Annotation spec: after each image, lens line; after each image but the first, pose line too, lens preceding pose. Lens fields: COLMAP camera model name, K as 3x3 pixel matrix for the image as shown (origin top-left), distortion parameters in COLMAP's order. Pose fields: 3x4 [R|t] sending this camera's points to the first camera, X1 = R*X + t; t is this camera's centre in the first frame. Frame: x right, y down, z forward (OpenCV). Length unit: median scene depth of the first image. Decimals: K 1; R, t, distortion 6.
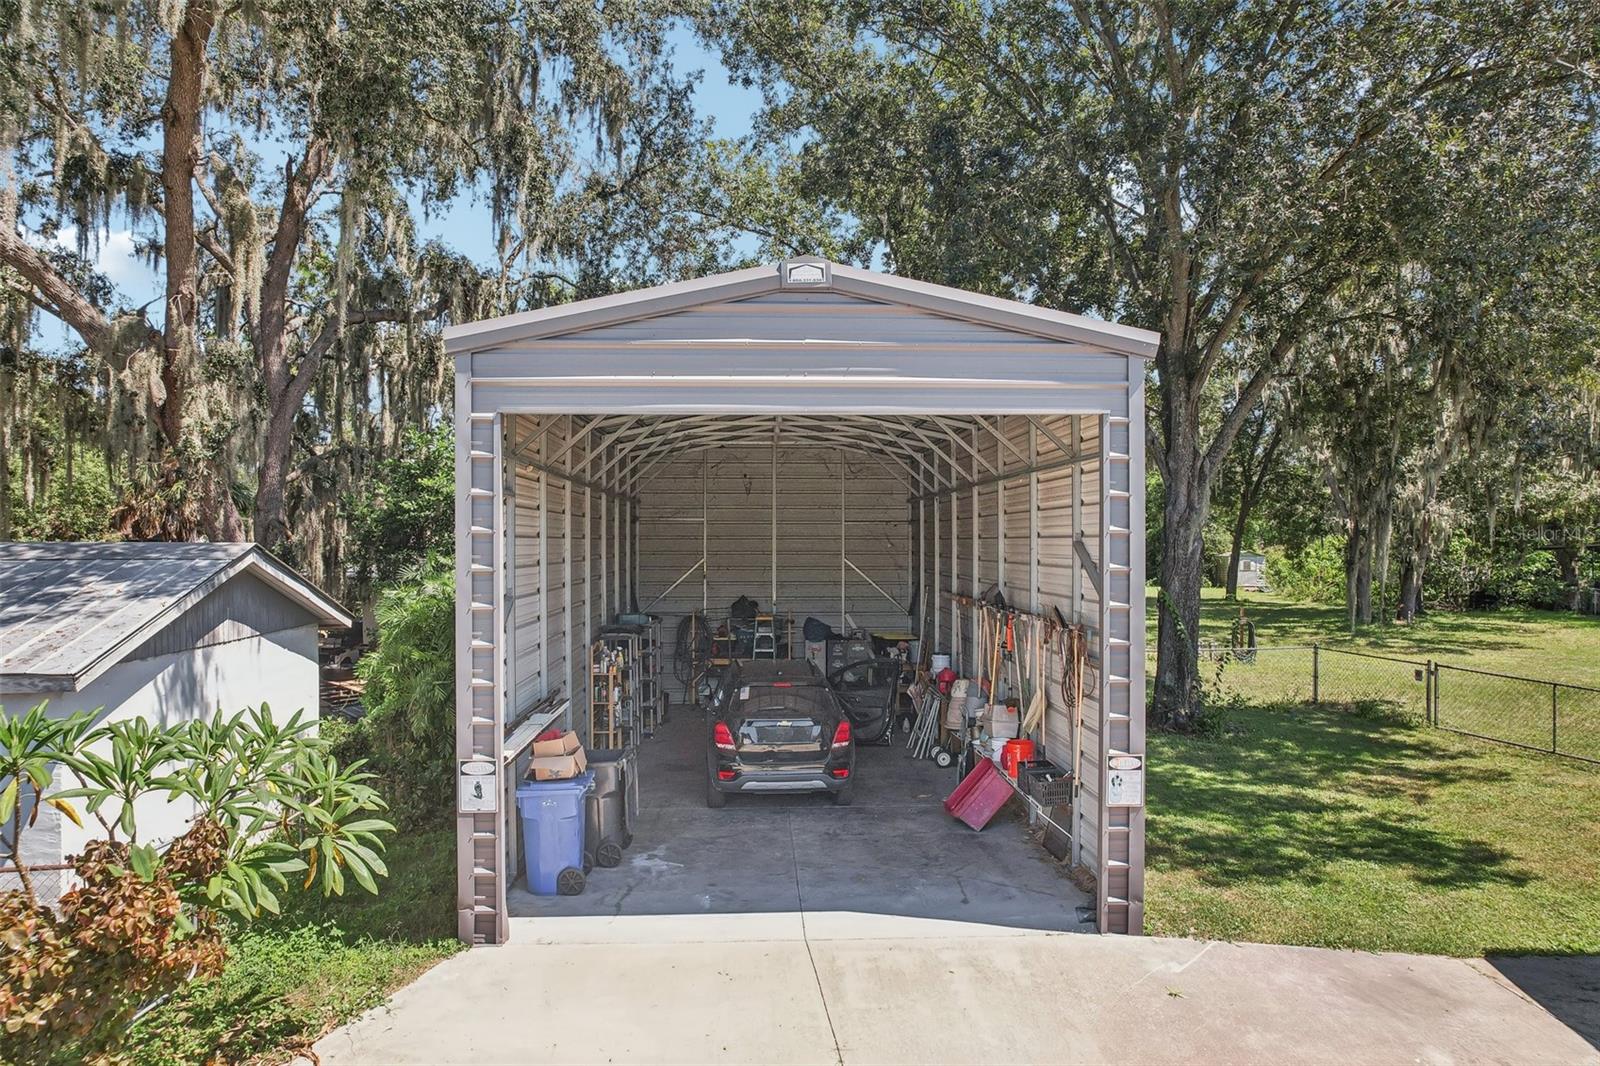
lens RADIAL K [[1022.5, 0, 797.2], [0, 1022.5, 540.4], [0, 0, 1]] dist [-0.070004, 0.068592]
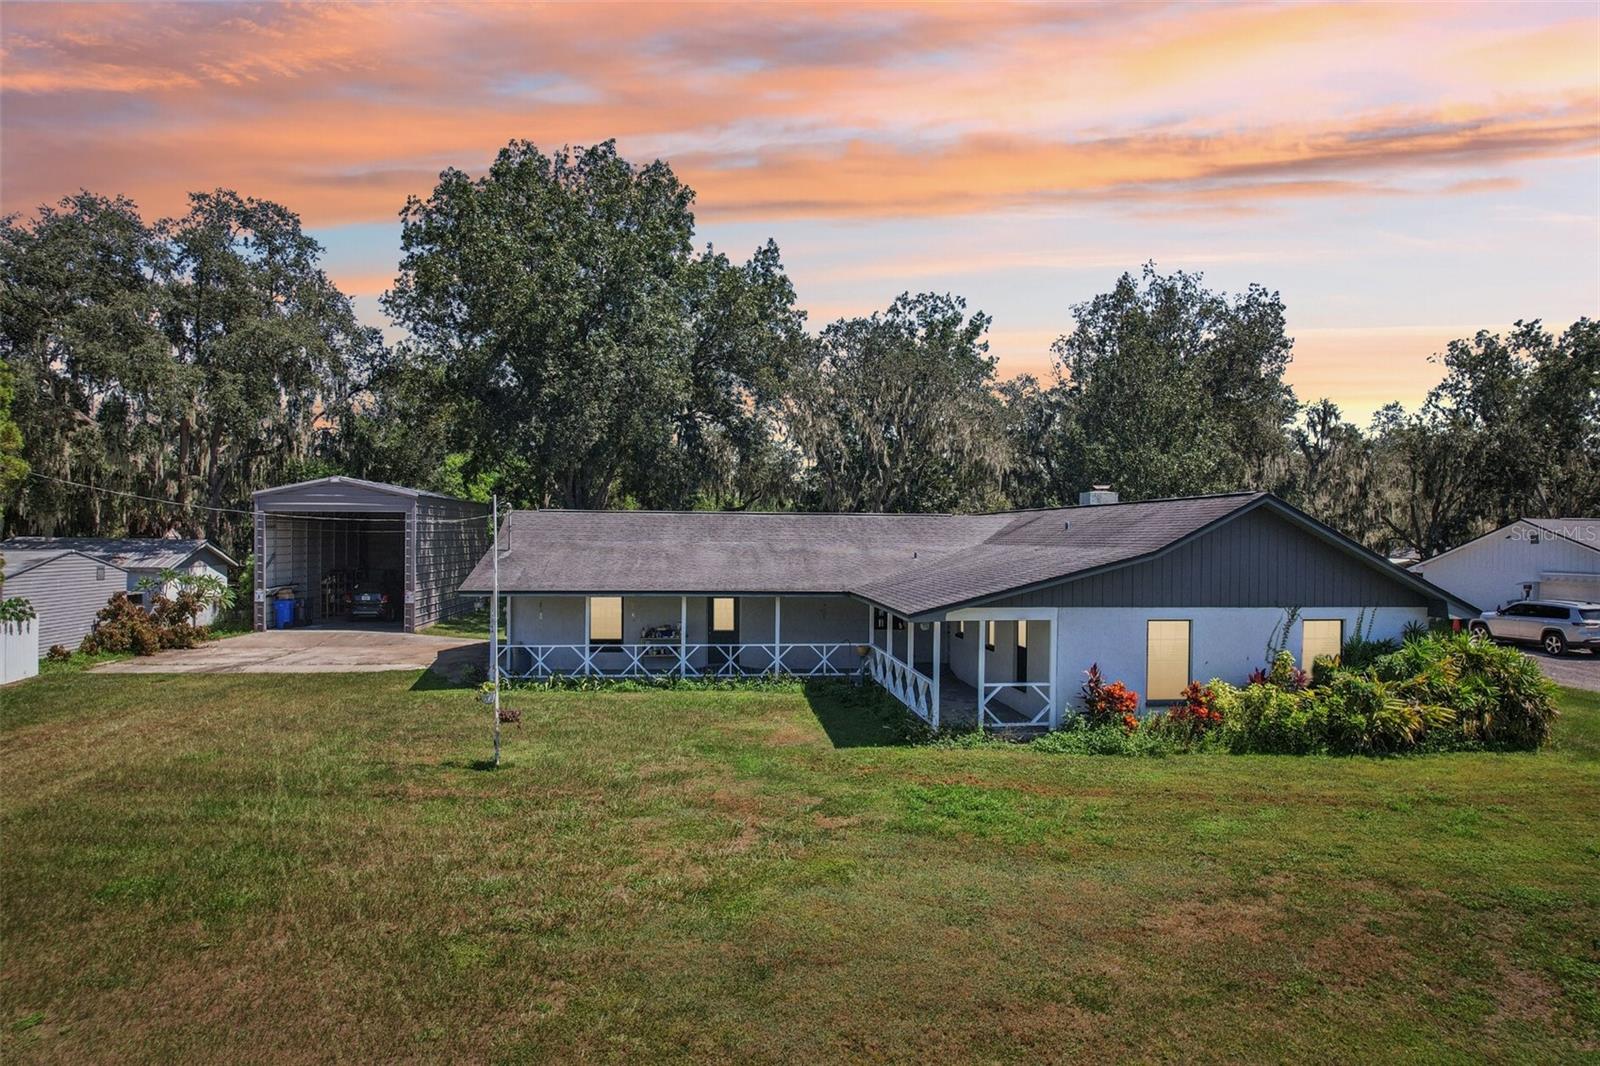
lens RADIAL K [[1022.5, 0, 797.2], [0, 1022.5, 540.4], [0, 0, 1]] dist [-0.070004, 0.068592]
pose [[0.998911, 0.010193, 0.045526, 1.582171], [-0.010231, 0.999947, 0.000615, -0.021641], [-0.045517, -0.001080, 0.998963, -3.031916]]
